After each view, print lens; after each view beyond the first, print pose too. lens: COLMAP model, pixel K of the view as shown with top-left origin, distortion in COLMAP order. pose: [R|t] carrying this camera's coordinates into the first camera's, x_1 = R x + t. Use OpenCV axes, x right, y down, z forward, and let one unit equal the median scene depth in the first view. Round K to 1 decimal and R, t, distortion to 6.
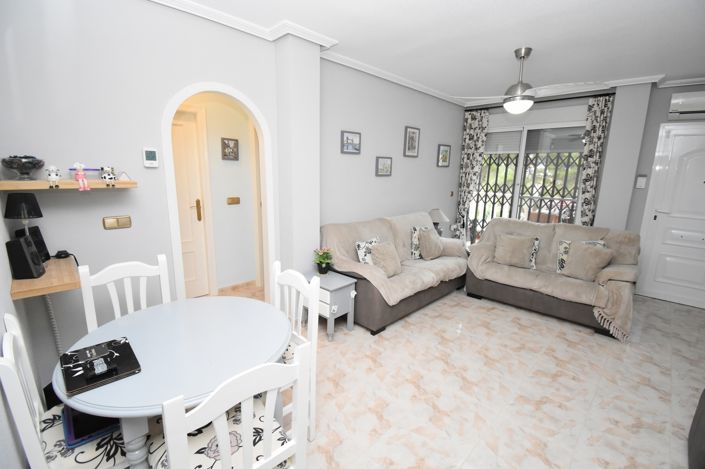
lens RADIAL K [[318.3, 0, 351.9], [0, 318.3, 233.2], [0, 0, 1]] dist [0.000022, -0.011912]
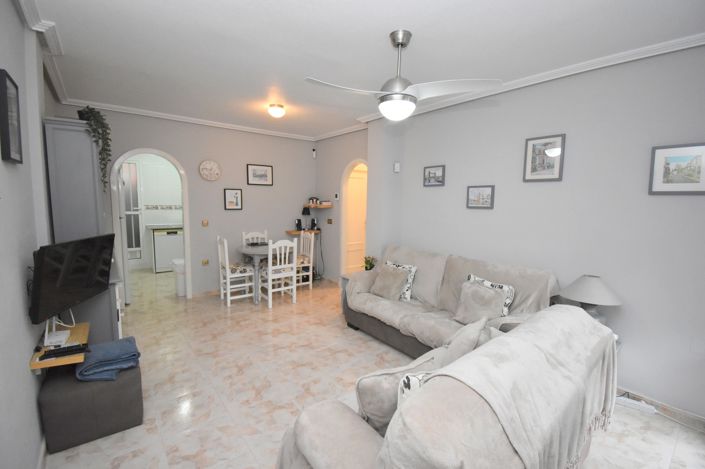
lens RADIAL K [[312.9, 0, 352.5], [0, 312.9, 234.5], [0, 0, 1]] dist [-0.000342, -0.011014]
pose [[-0.127334, 0.081584, -0.988499, 1.073083], [-0.214814, 0.970689, 0.107786, -0.148931], [0.968319, 0.226069, -0.106077, 0.888049]]
